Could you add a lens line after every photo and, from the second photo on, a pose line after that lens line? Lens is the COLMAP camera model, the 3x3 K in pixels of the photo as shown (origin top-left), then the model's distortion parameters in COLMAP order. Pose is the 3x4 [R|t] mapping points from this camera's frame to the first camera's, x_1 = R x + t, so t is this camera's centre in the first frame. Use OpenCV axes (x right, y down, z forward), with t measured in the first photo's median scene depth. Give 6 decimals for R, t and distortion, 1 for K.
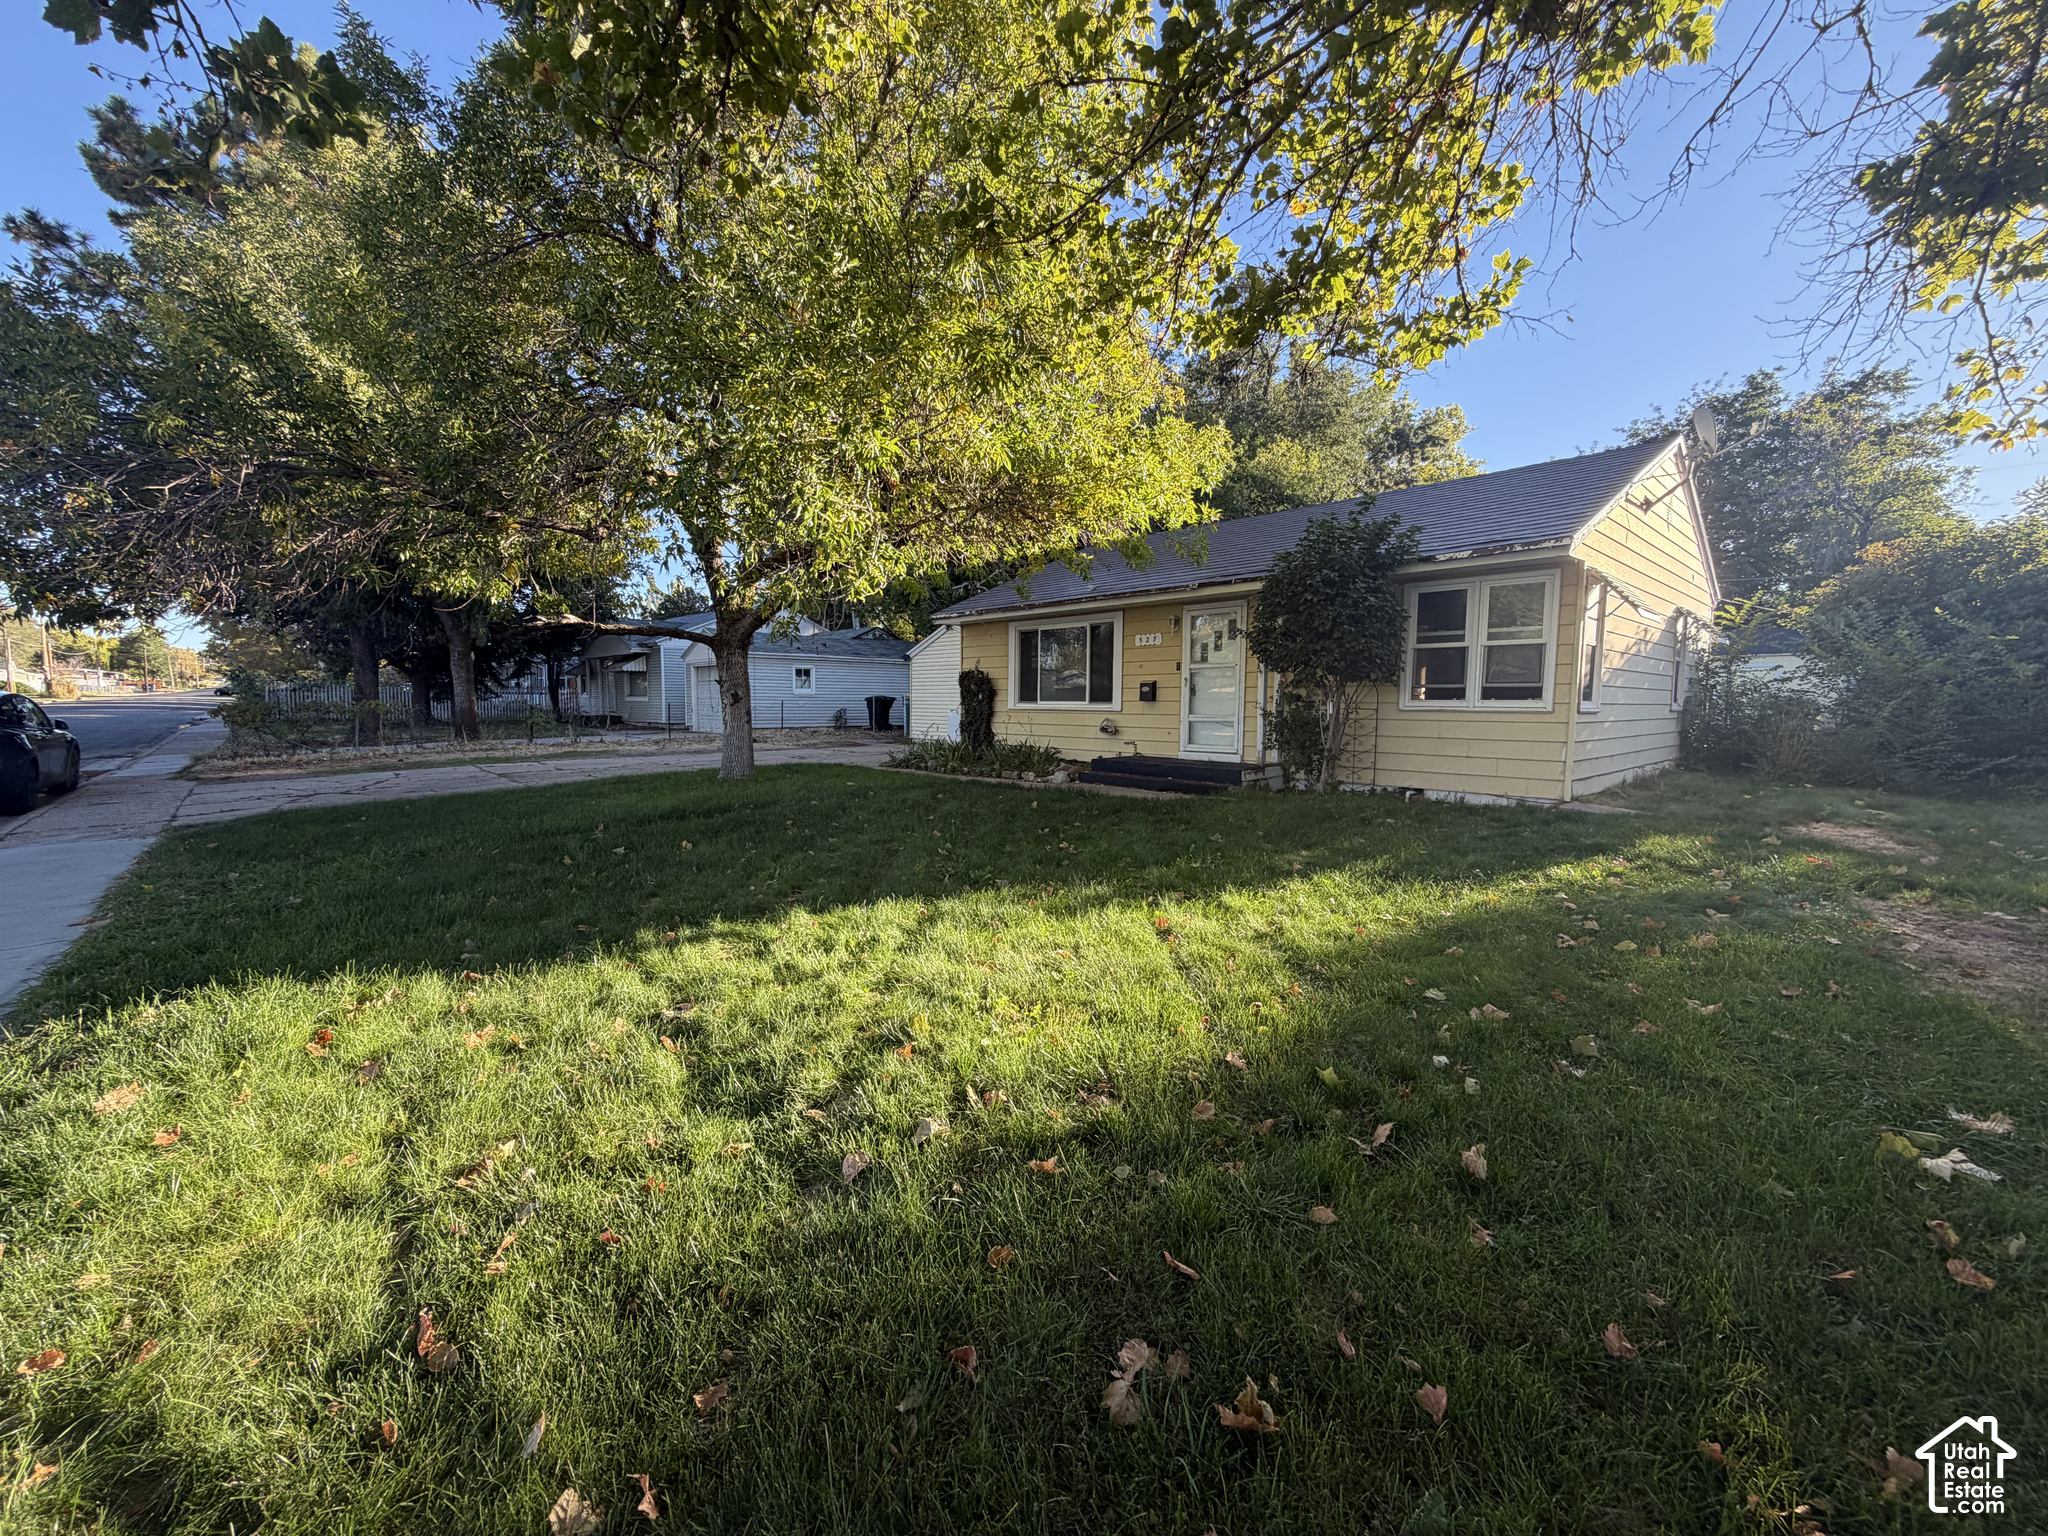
lens RADIAL K [[819.9, 0, 1019.3], [0, 819.9, 773.3], [0, 0, 1]] dist [-0.000050, -0.000136]
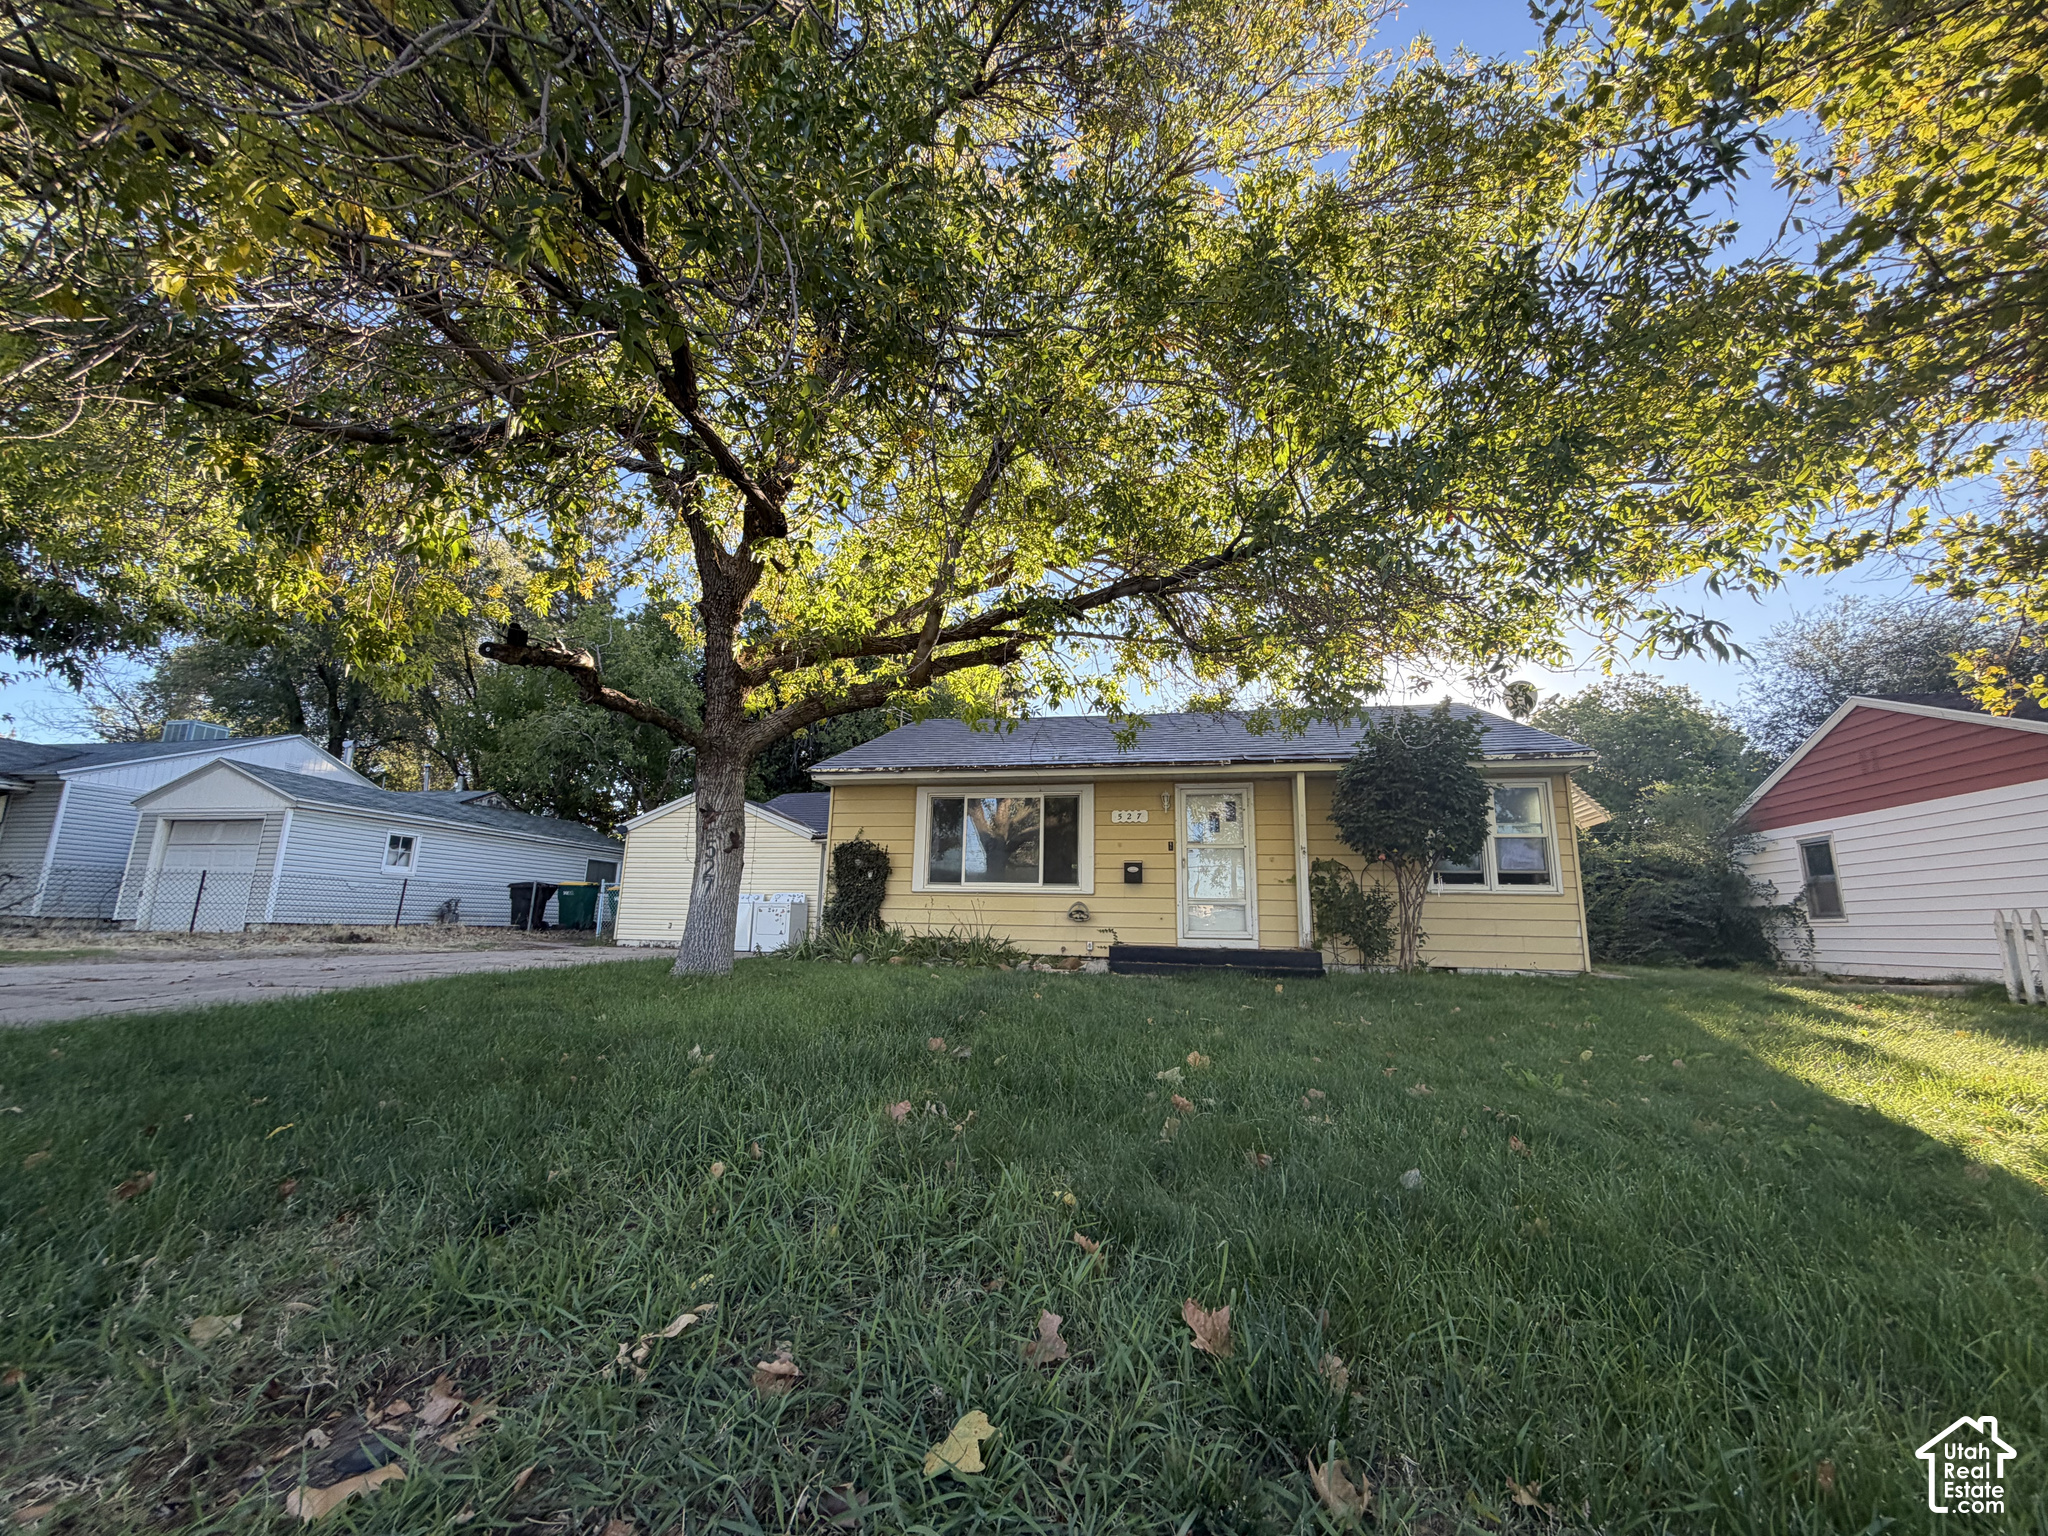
lens RADIAL K [[819.9, 0, 1019.3], [0, 819.9, 773.3], [0, 0, 1]] dist [-0.000050, -0.000136]
pose [[0.815514, 0.125933, 0.564870, -0.439685], [0.031637, 0.964878, -0.260786, 0.025632], [-0.577872, 0.230545, 0.782887, 0.312461]]
